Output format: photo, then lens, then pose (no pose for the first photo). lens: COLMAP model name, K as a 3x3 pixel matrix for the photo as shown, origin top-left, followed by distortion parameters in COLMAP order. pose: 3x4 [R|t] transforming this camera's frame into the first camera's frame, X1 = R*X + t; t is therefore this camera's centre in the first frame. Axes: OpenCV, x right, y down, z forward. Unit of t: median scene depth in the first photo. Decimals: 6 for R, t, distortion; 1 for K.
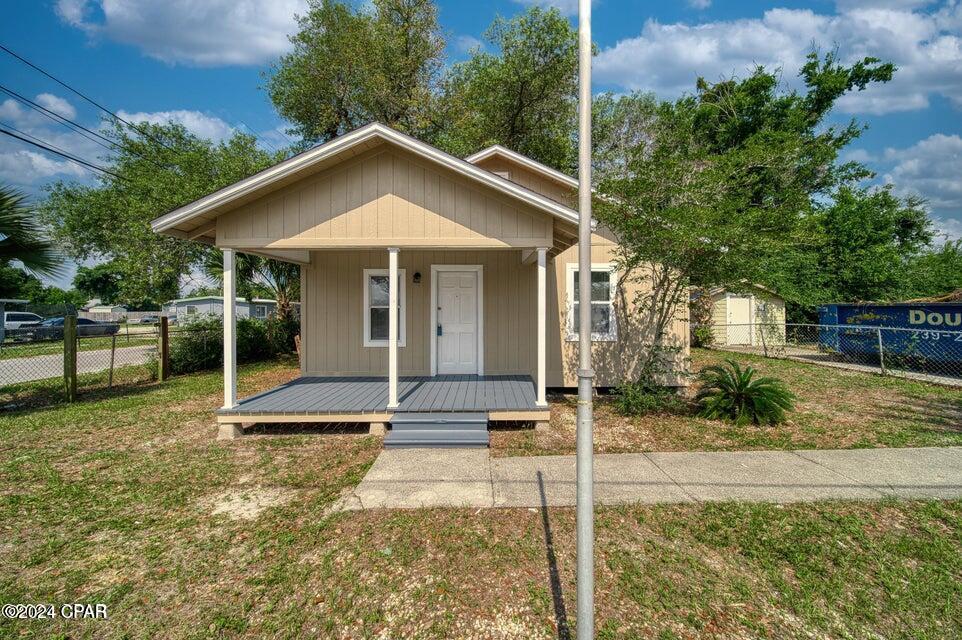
lens RADIAL K [[346.8, 0, 490.9], [0, 346.8, 309.9], [0, 0, 1]] dist [0.002203, -0.000115]
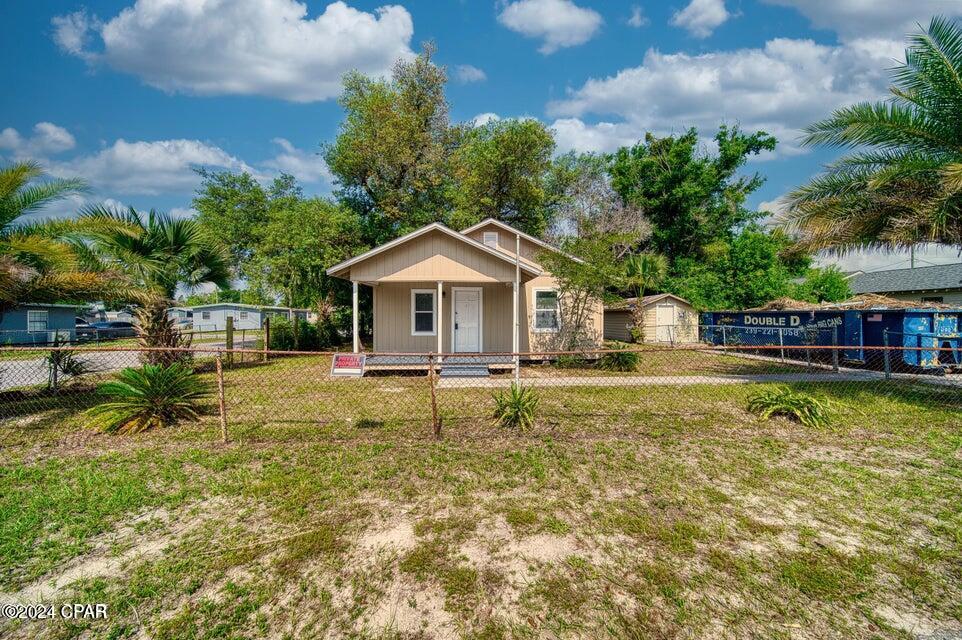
lens RADIAL K [[340.3, 0, 486.4], [0, 340.3, 324.2], [0, 0, 1]] dist [0.001765, -0.000219]
pose [[0.999620, 0.003445, 0.027340, -0.047887], [-0.003989, 0.999795, 0.019862, 0.016499], [-0.027266, -0.019964, 0.999429, -0.638093]]
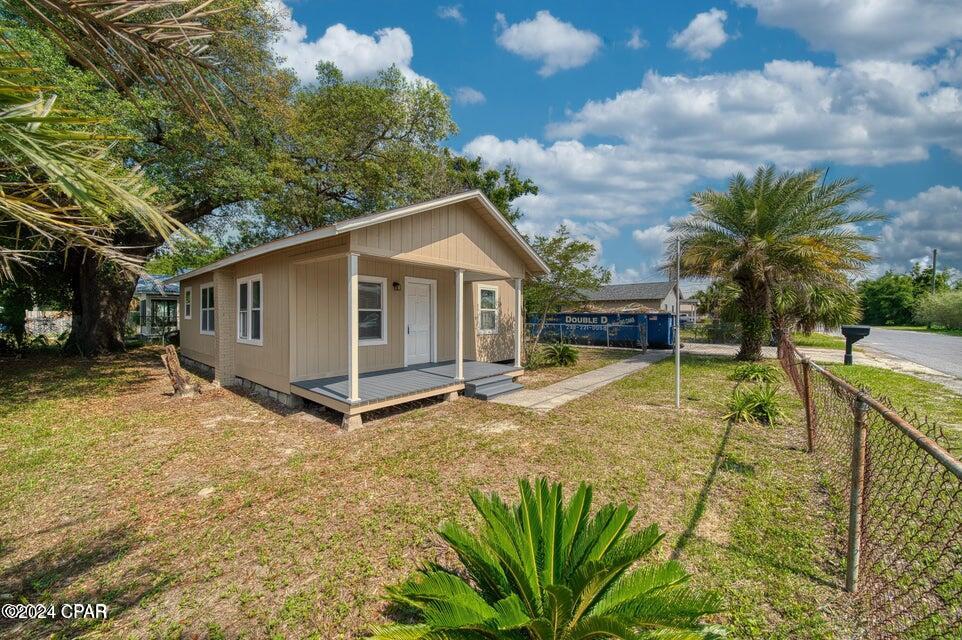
lens RADIAL K [[340.3, 0, 486.4], [0, 340.3, 324.2], [0, 0, 1]] dist [0.001765, -0.000219]
pose [[0.644674, -0.012239, 0.764360, -0.878604], [-0.004752, 0.999788, 0.020016, 0.012964], [-0.764443, -0.016536, 0.644479, 0.001115]]
